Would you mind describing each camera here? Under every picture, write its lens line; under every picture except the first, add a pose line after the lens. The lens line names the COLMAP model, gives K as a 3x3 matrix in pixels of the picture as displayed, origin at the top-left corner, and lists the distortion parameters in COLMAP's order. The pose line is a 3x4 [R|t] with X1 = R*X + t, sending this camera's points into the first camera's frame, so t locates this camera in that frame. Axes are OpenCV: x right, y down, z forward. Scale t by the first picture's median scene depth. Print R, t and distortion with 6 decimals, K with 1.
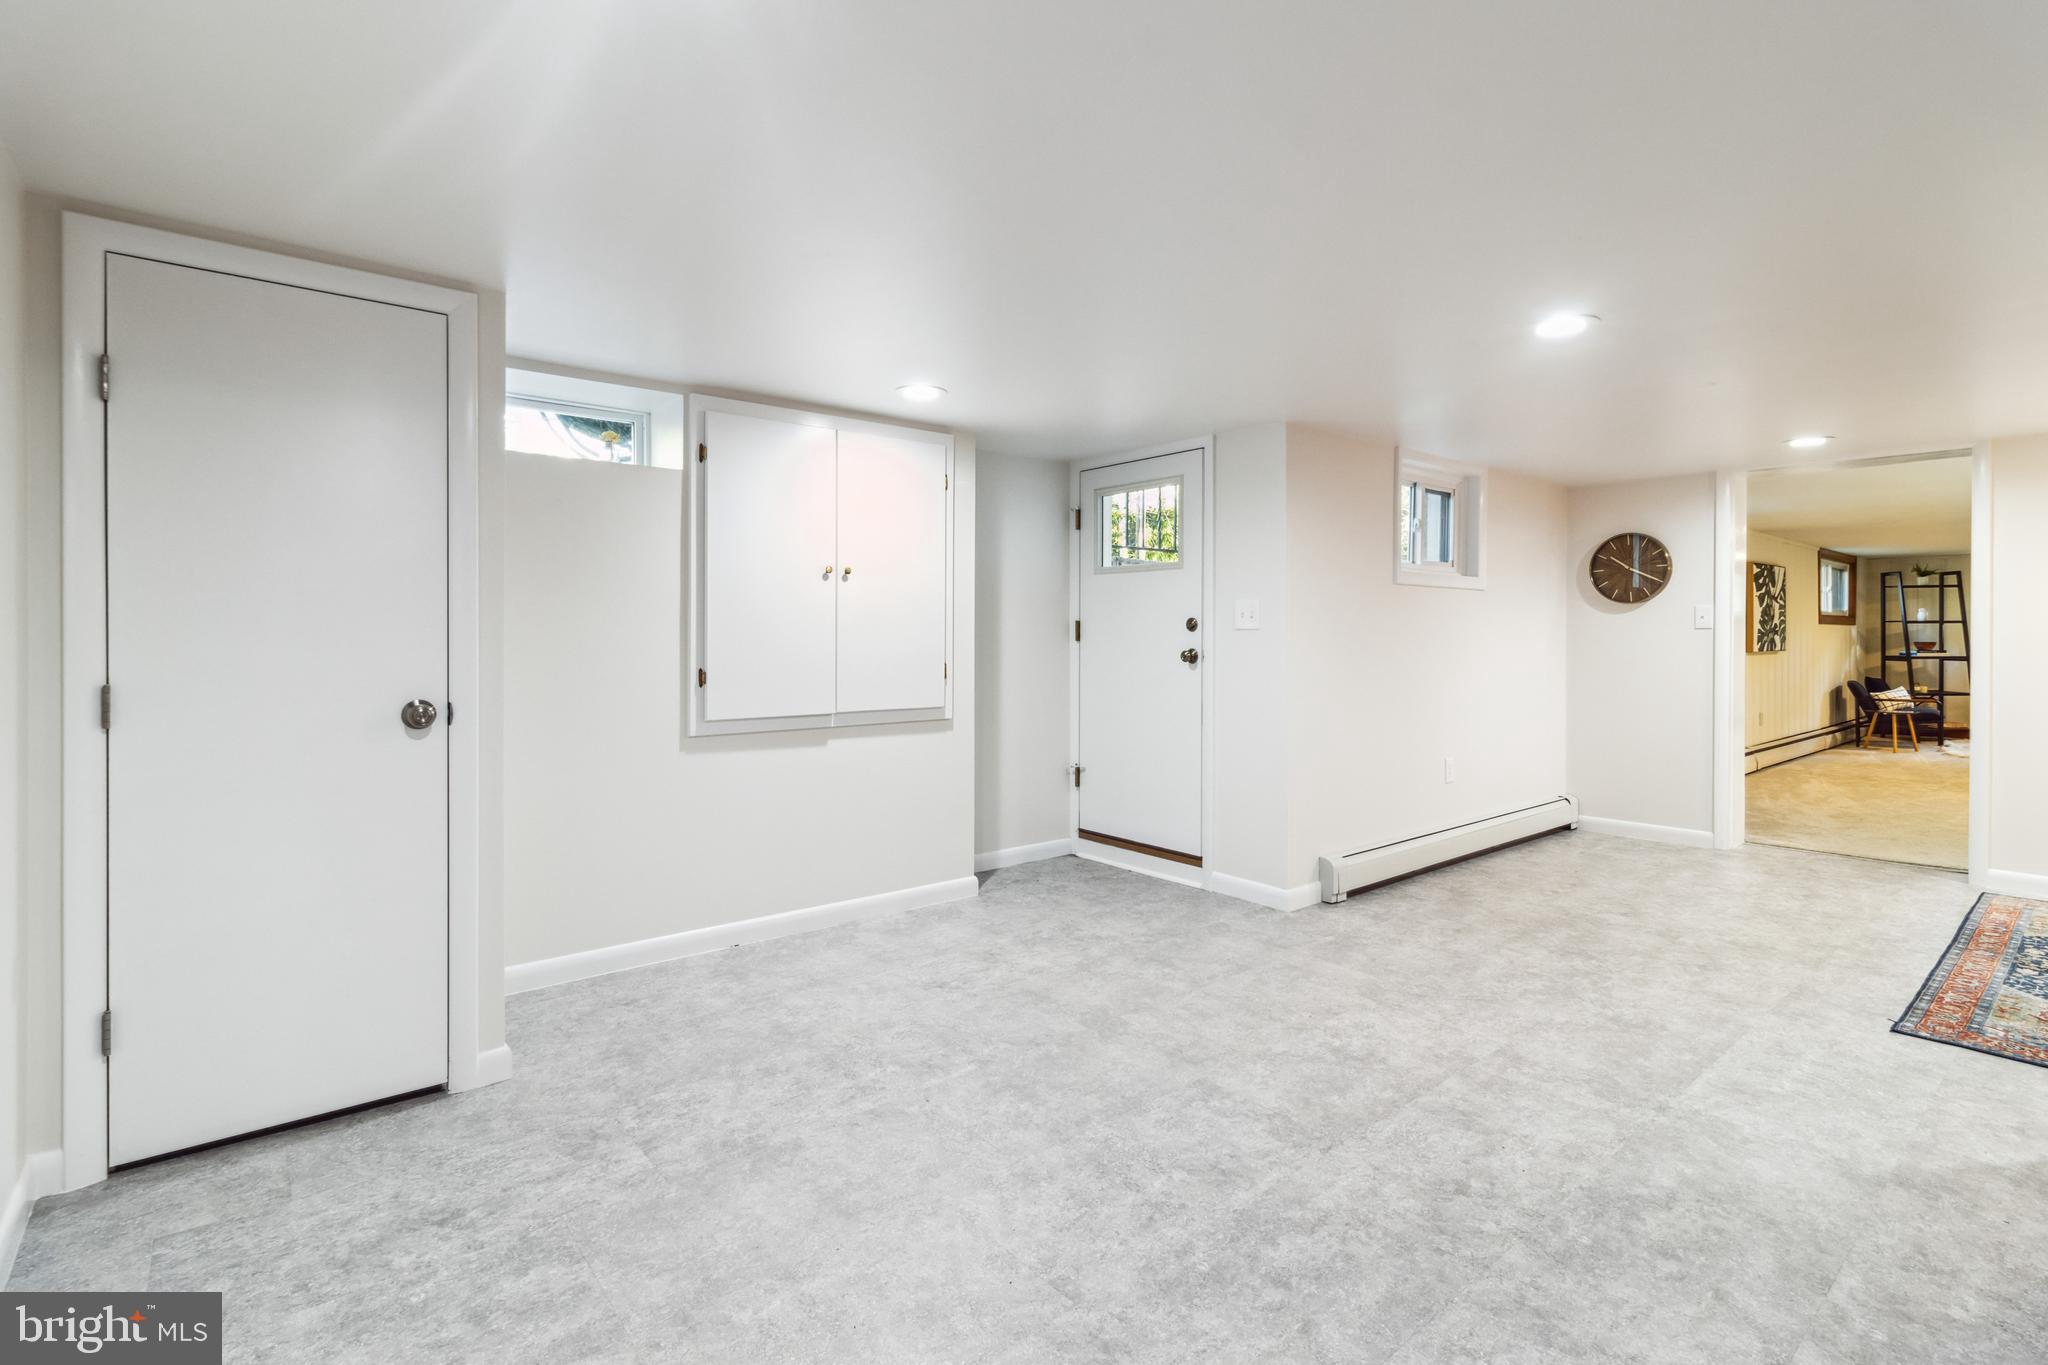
lens RADIAL K [[956.5, 0, 1031.8], [0, 956.5, 631.4], [0, 0, 1]] dist [0.001554, 0.000383]
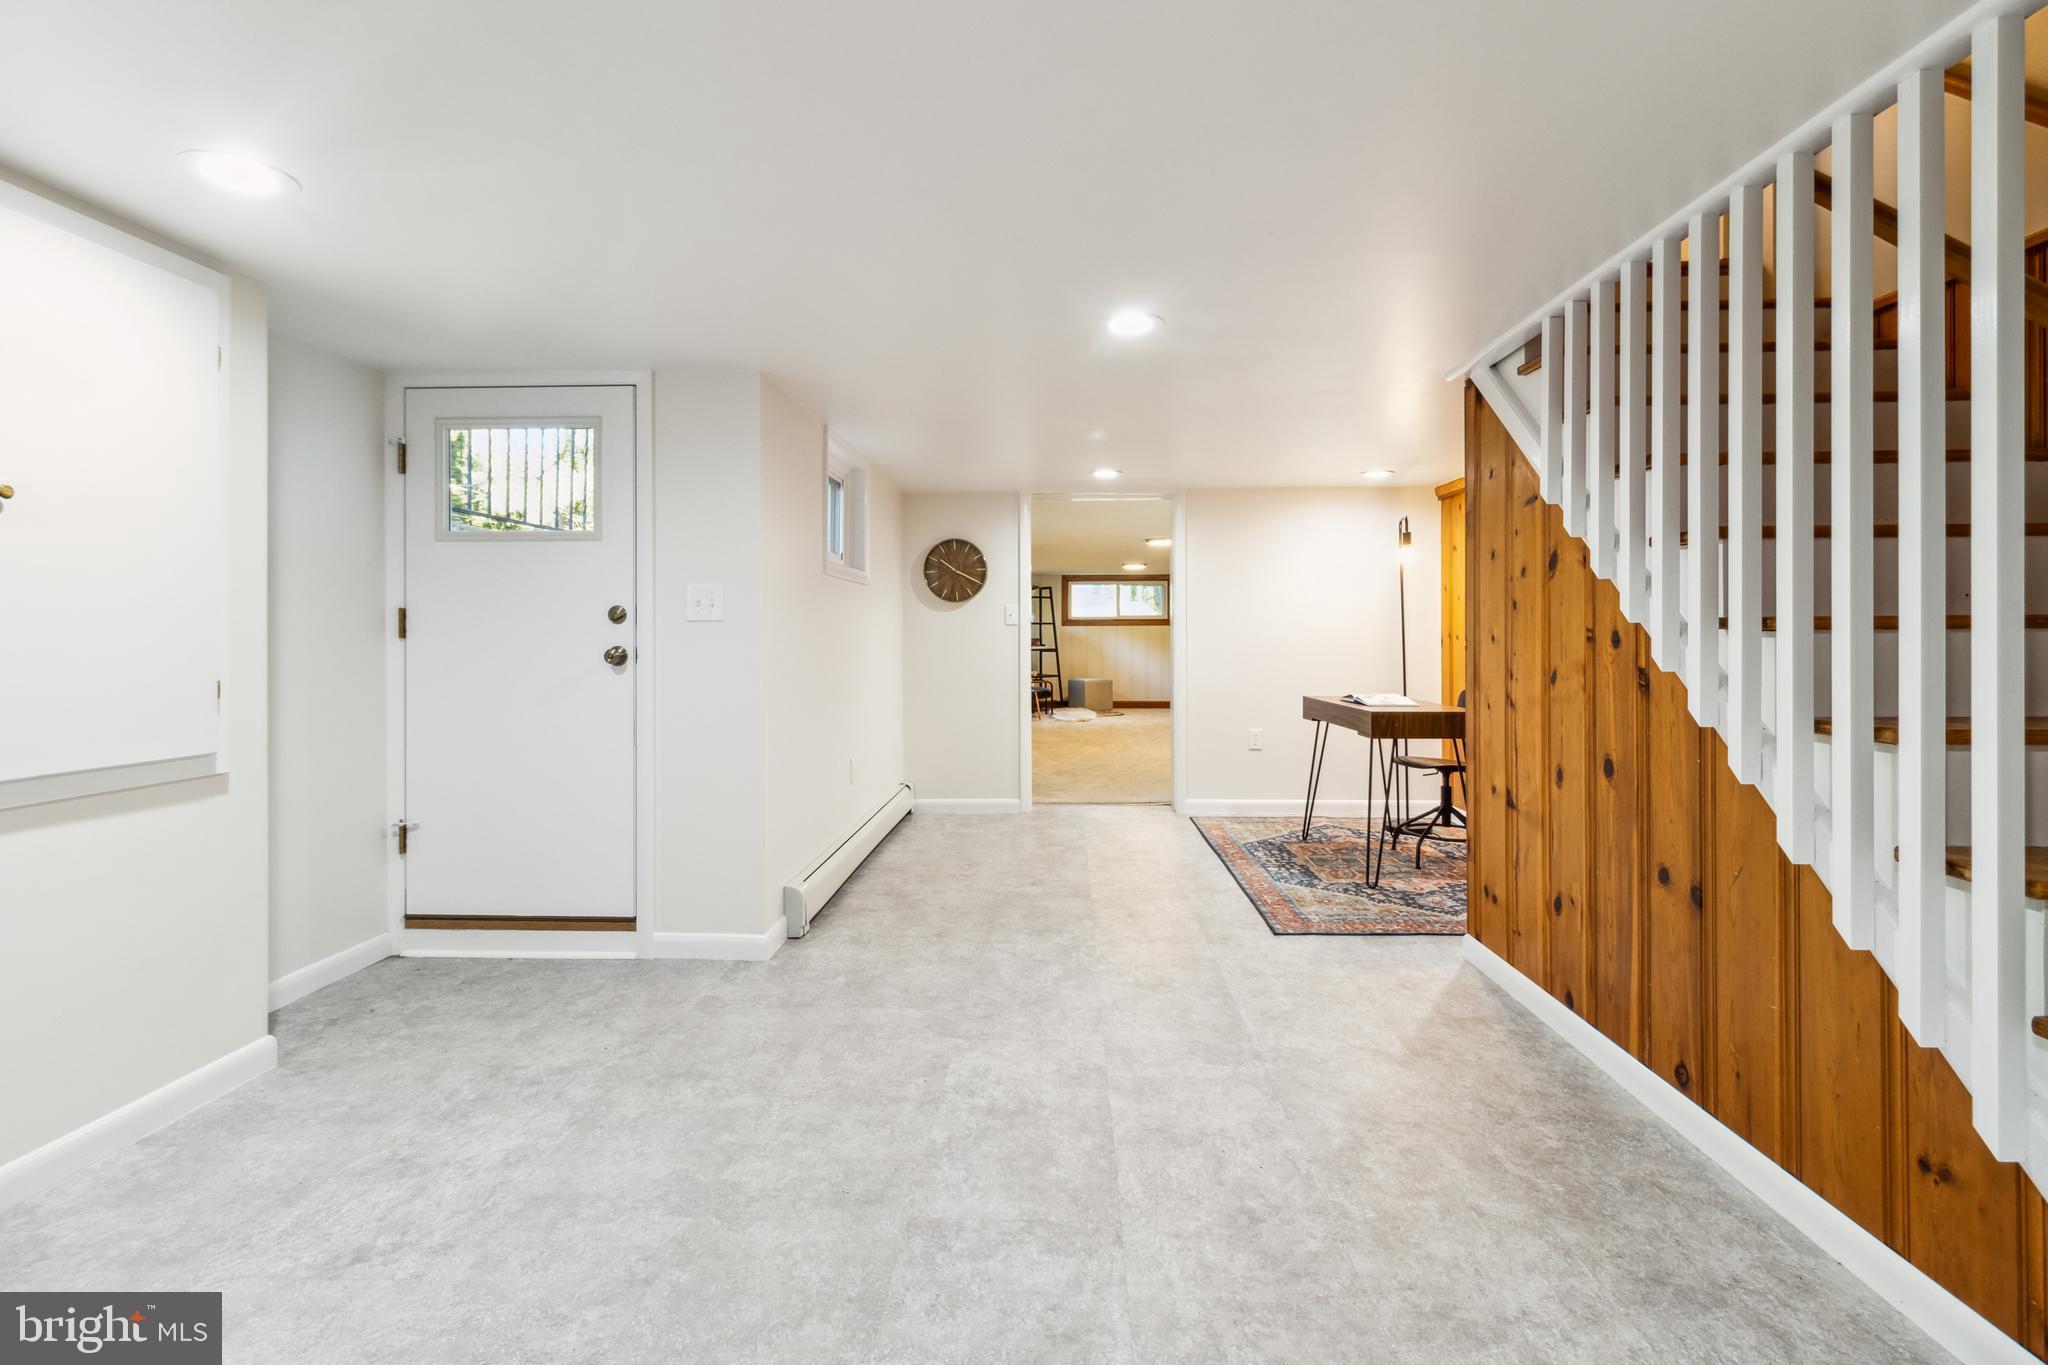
lens RADIAL K [[956.5, 0, 1035.0], [0, 956.5, 633.1], [0, 0, 1]] dist [0.001554, 0.000383]
pose [[0.670986, -0.001118, 0.741469, -0.215156], [0.000731, 0.999999, 0.000847, 0.008938], [-0.741470, -0.000026, 0.670986, 0.301627]]
